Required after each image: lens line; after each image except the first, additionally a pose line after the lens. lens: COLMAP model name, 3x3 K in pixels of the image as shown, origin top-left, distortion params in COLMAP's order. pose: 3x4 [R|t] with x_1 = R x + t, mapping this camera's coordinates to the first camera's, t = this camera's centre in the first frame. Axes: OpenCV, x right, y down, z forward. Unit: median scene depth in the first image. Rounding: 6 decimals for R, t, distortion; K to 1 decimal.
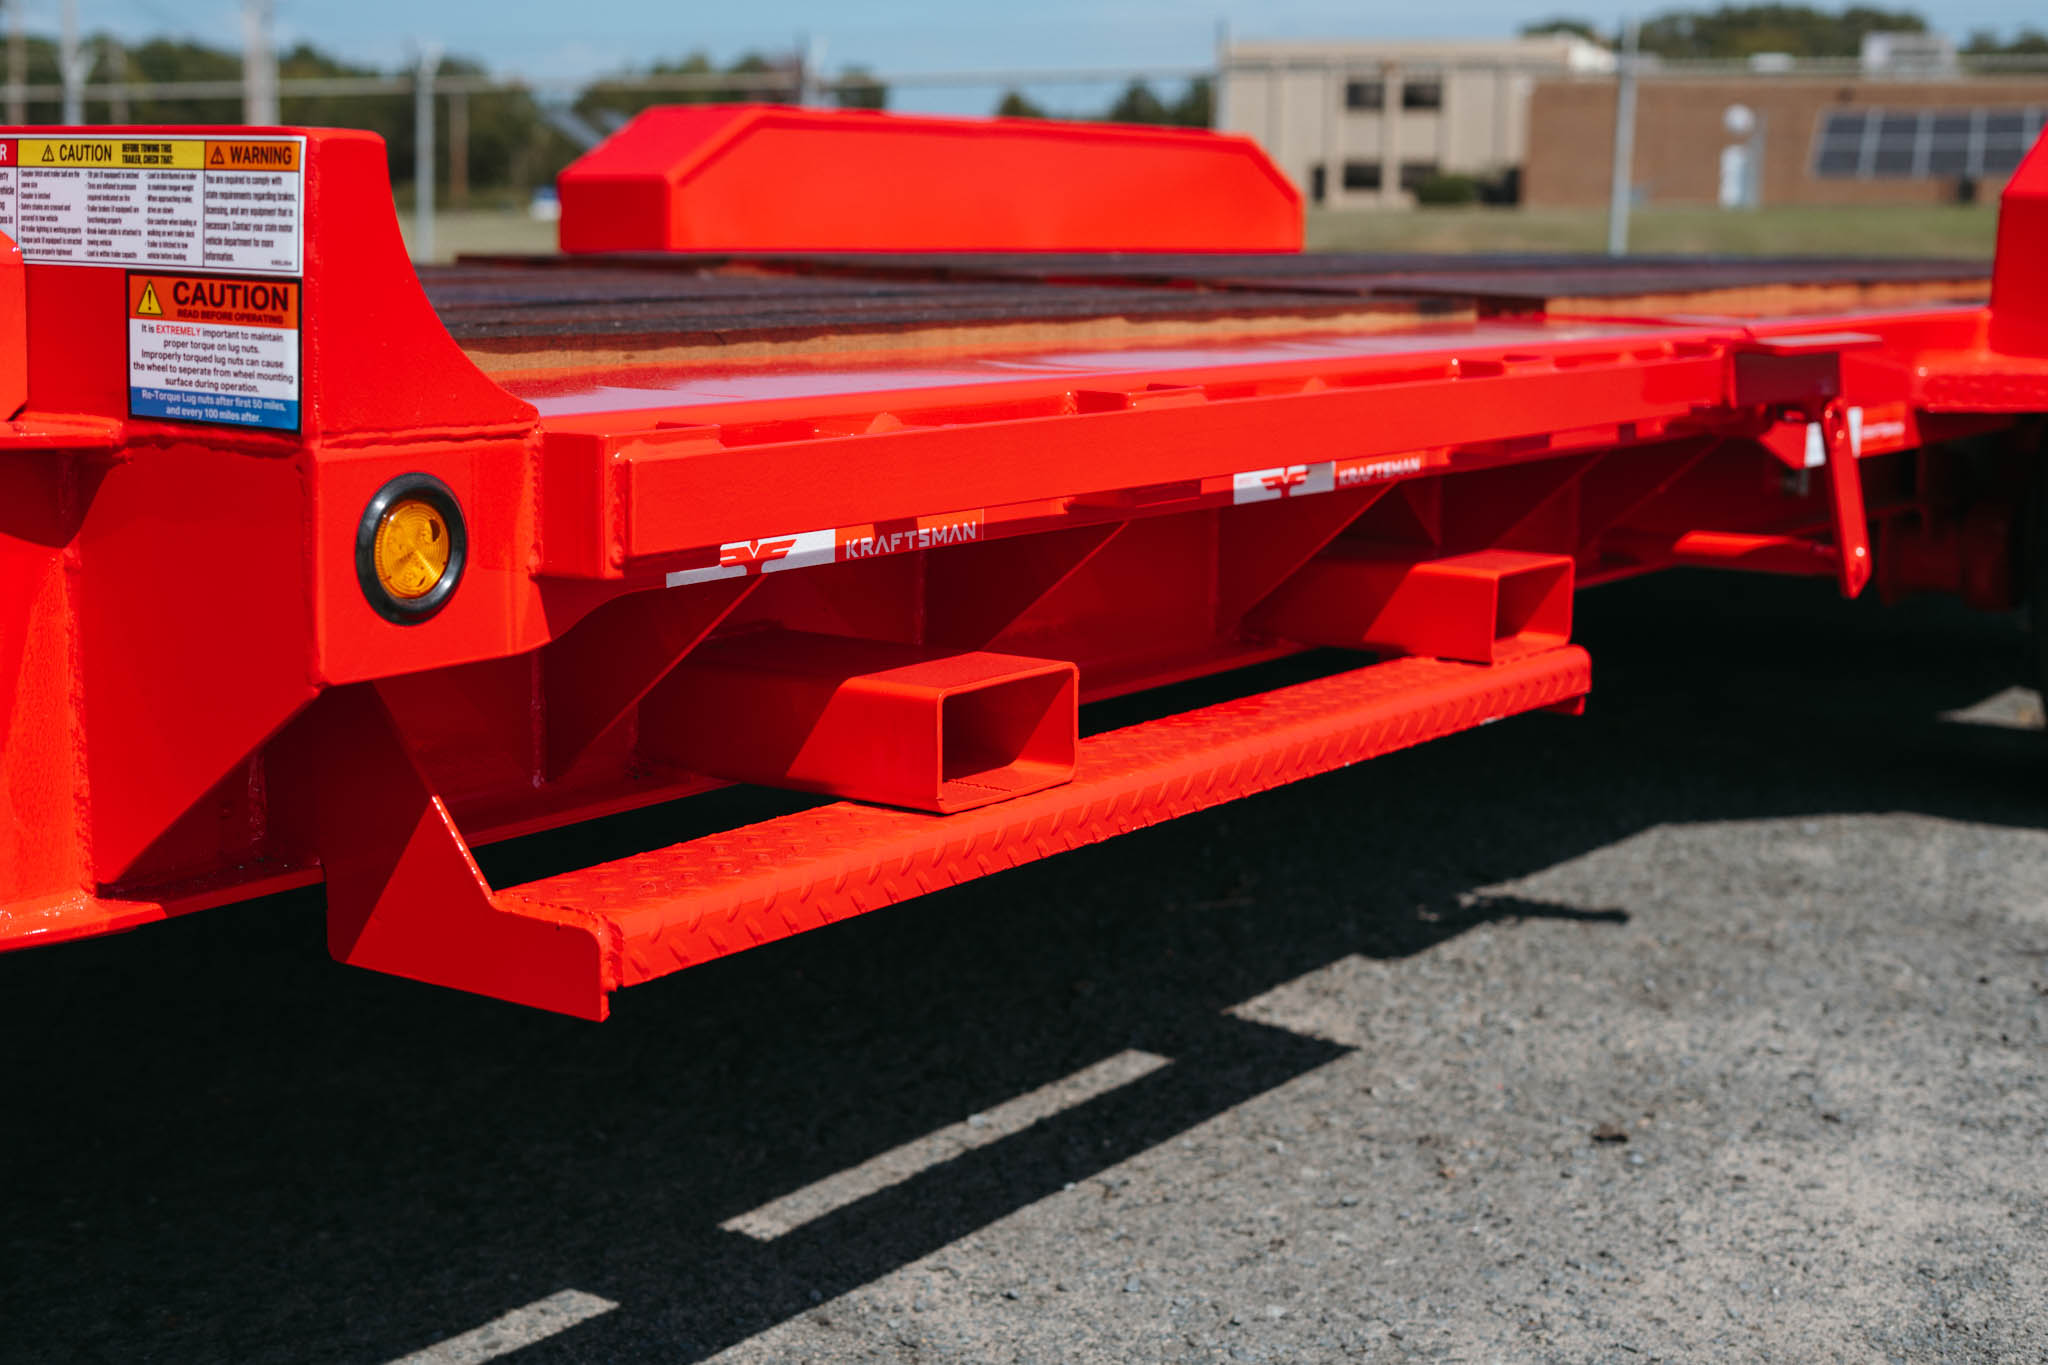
lens RADIAL K [[3048.2, 0, 1024.0], [0, 3048.2, 682.5], [0, 0, 1]] dist [-0.026508, 0.000032]
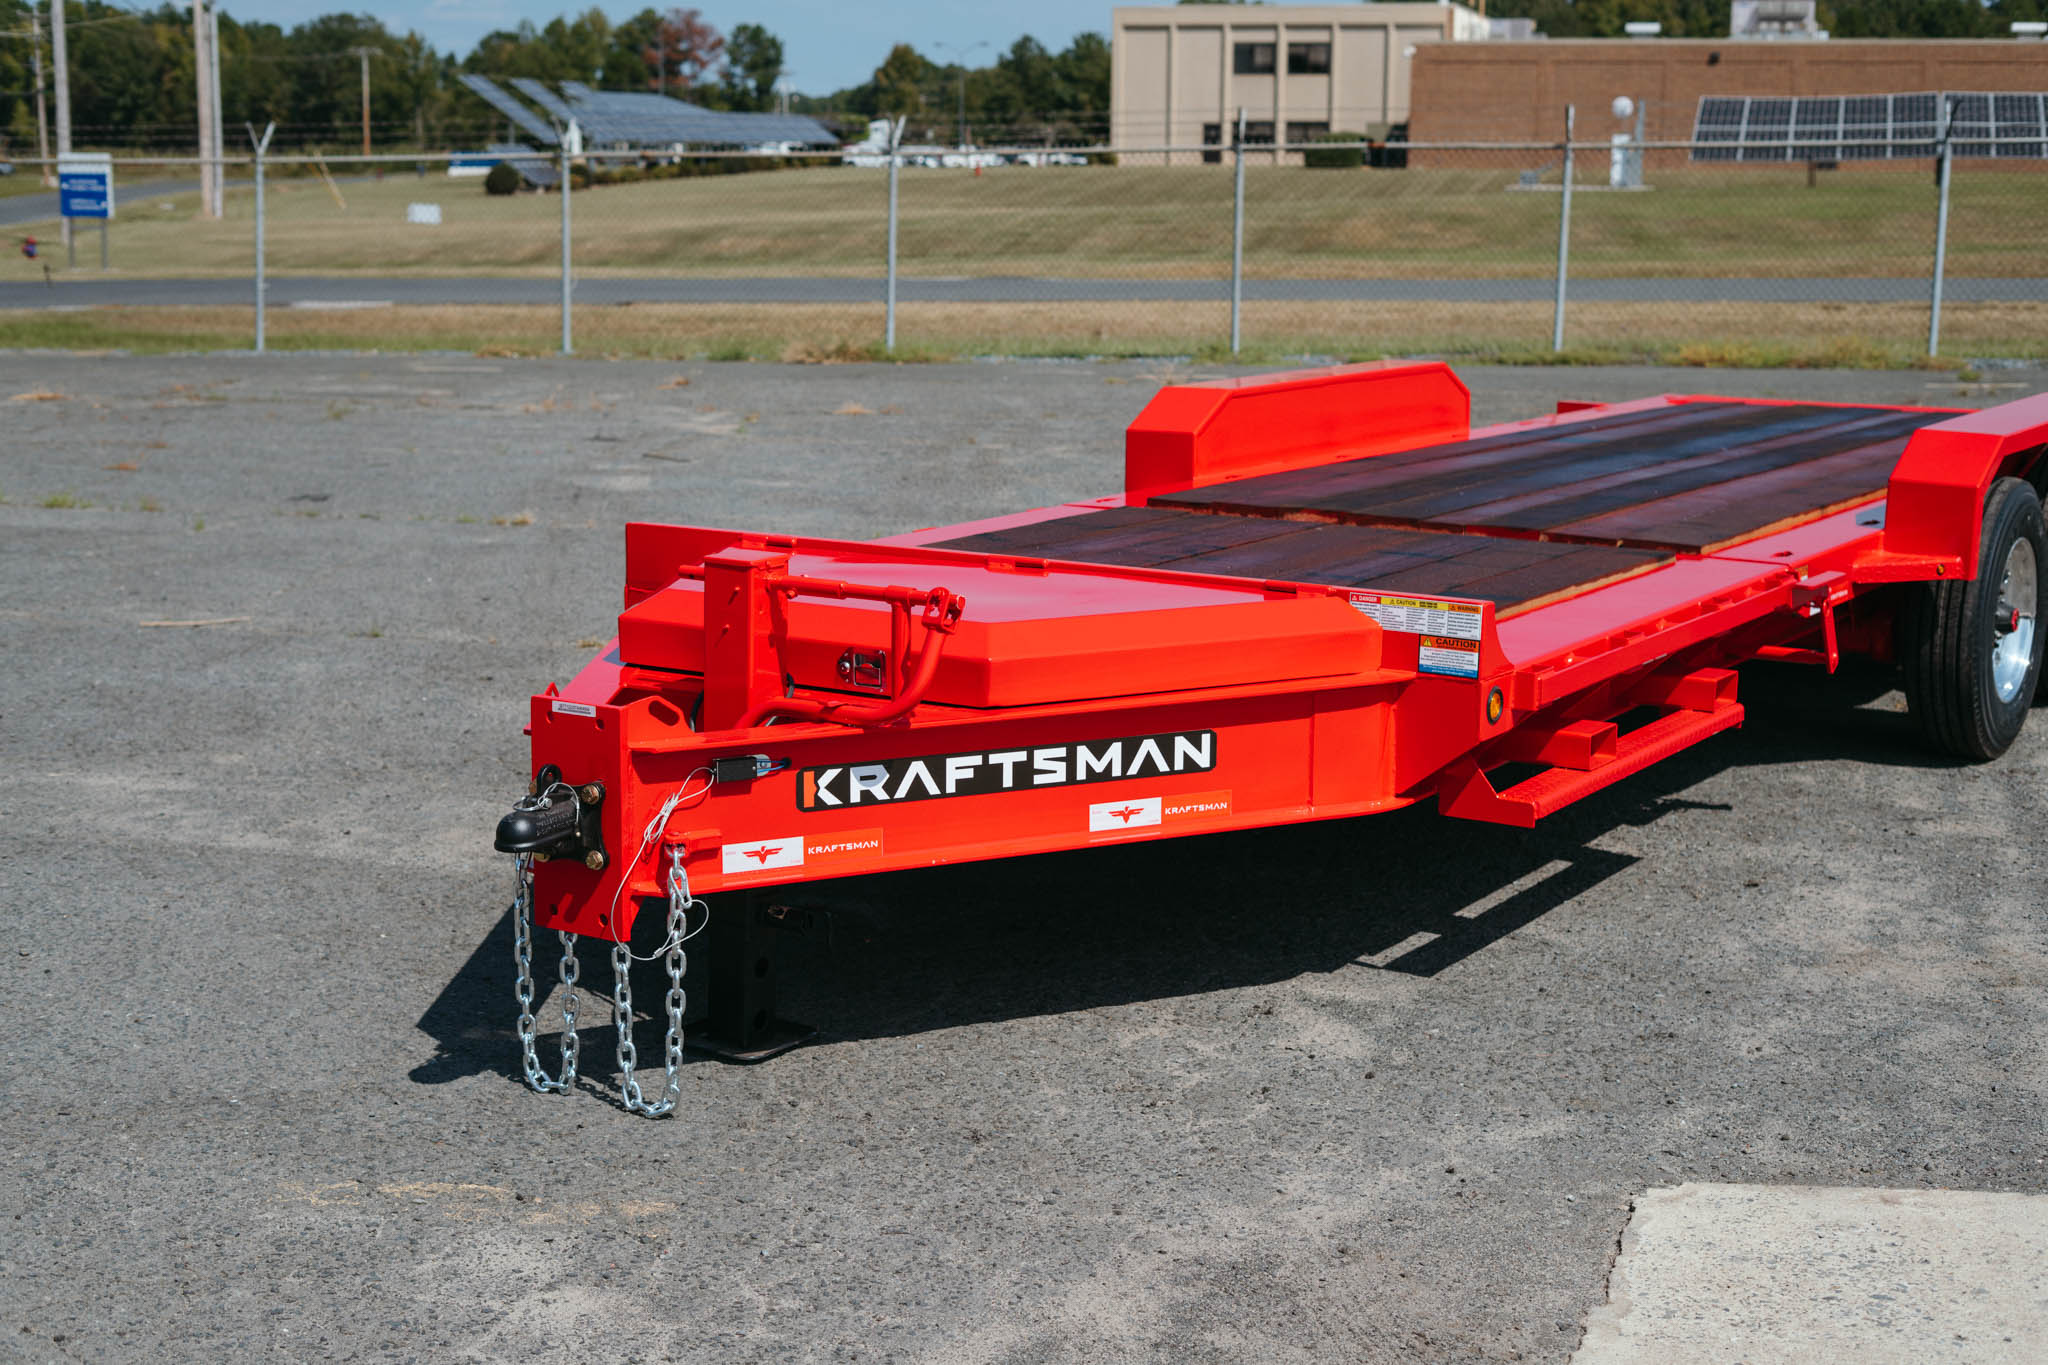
lens RADIAL K [[2935.0, 0, 1024.0], [0, 2935.0, 682.5], [0, 0, 1]] dist [-0.020866, -0.005913]
pose [[0.999404, -0.013196, 0.031908, -0.520891], [0.012554, 0.999717, 0.020225, -0.088441], [-0.032166, -0.019812, 0.999286, -1.536756]]
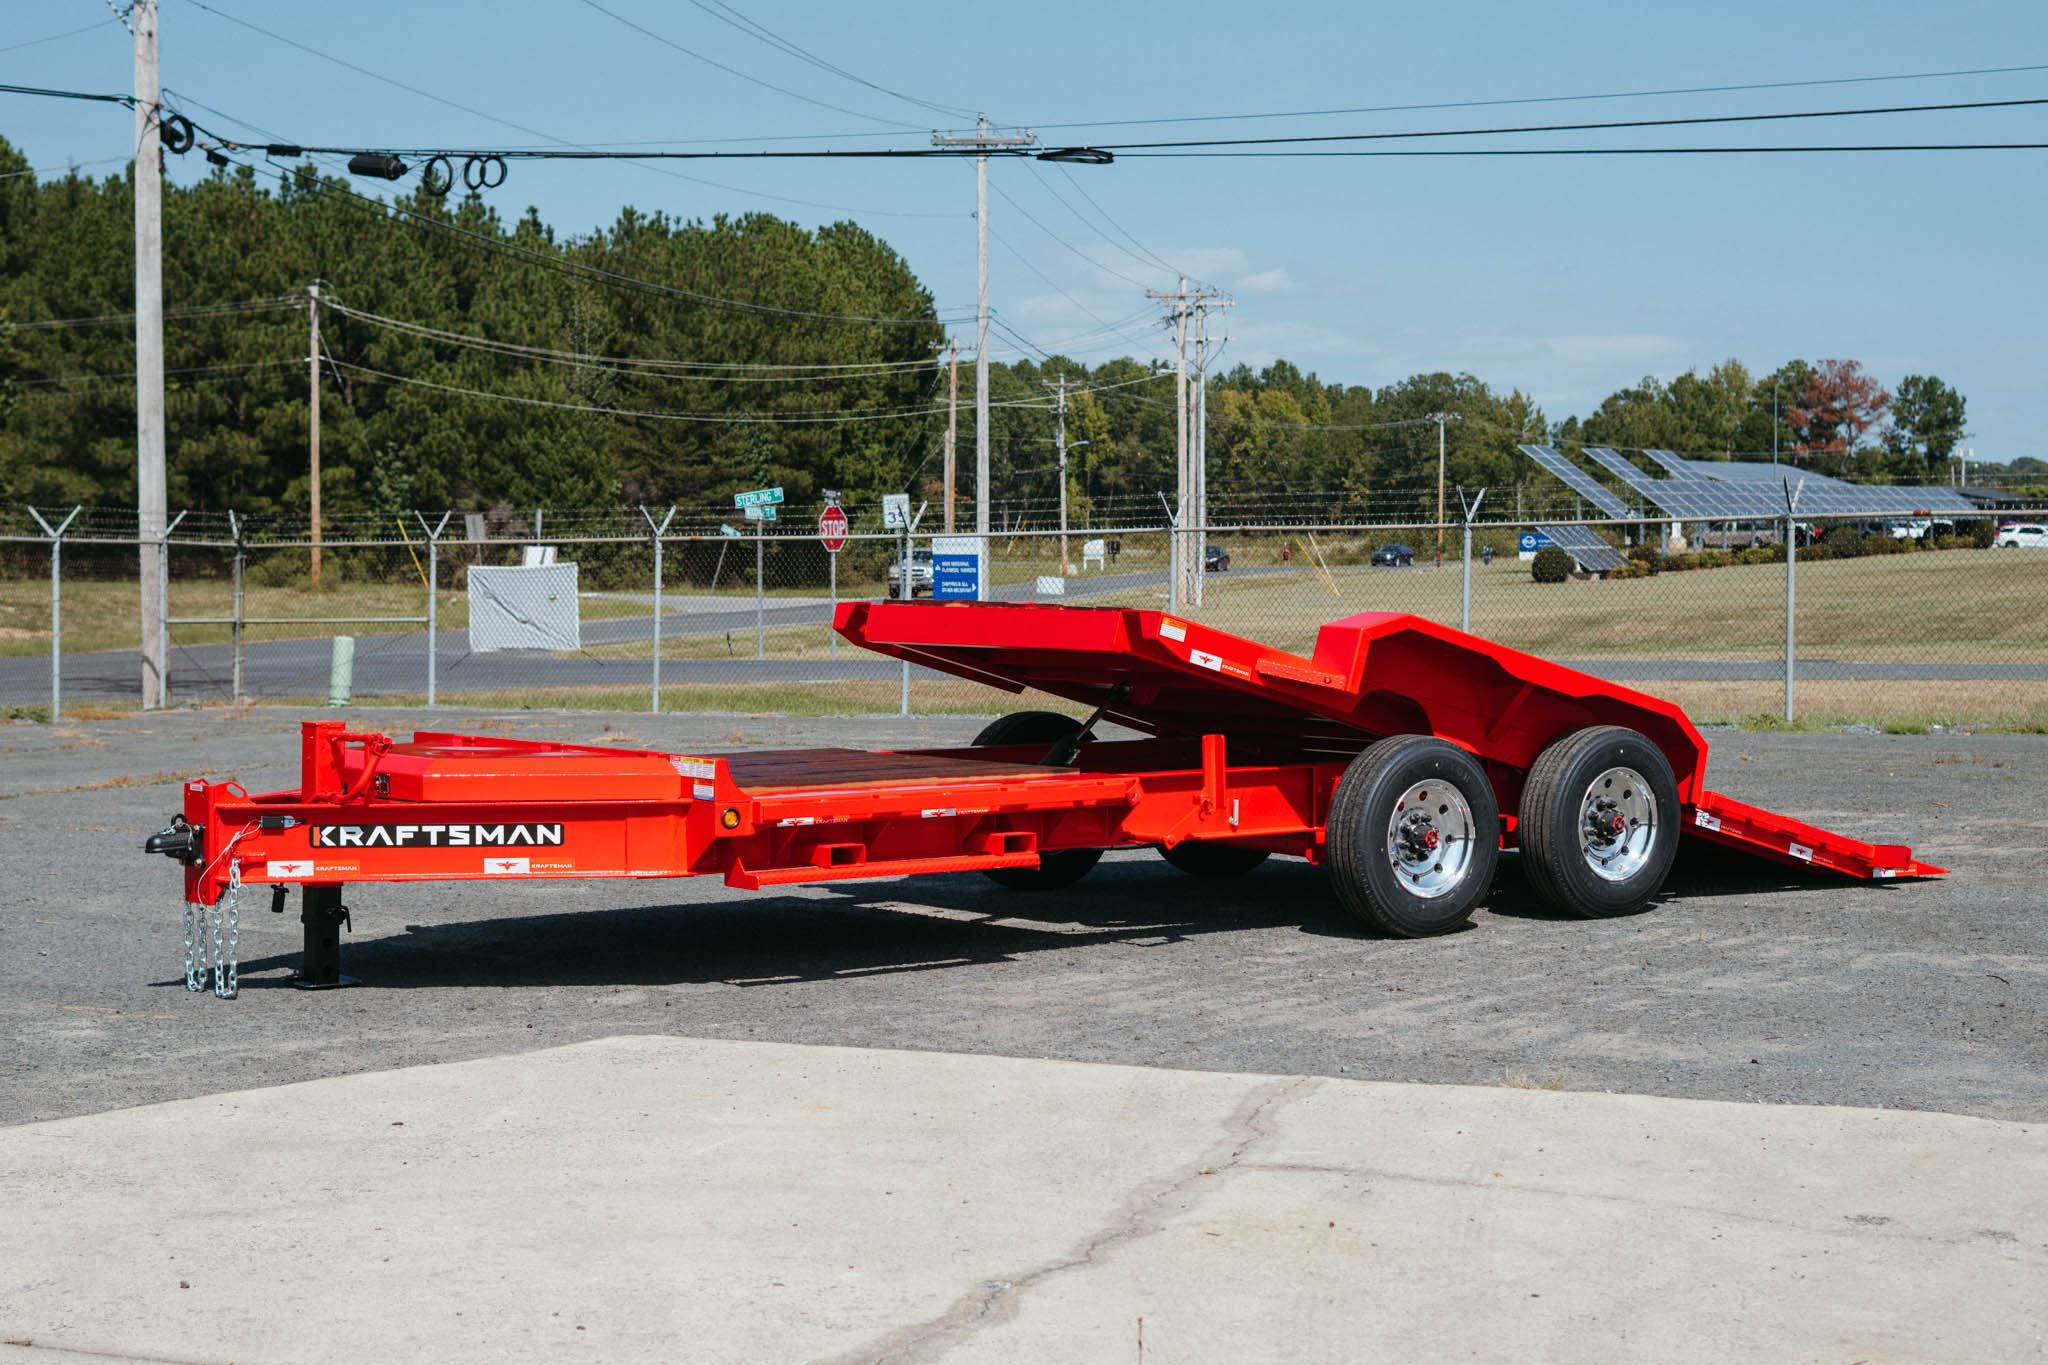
lens RADIAL K [[3649.7, 0, 1024.0], [0, 3649.7, 682.5], [0, 0, 1]] dist [0.001119, 0.022229]
pose [[0.951992, -0.001726, -0.306118, 1.667268], [-0.034856, 0.992870, -0.113996, 0.320658], [0.304132, 0.119194, 0.945144, -3.738816]]
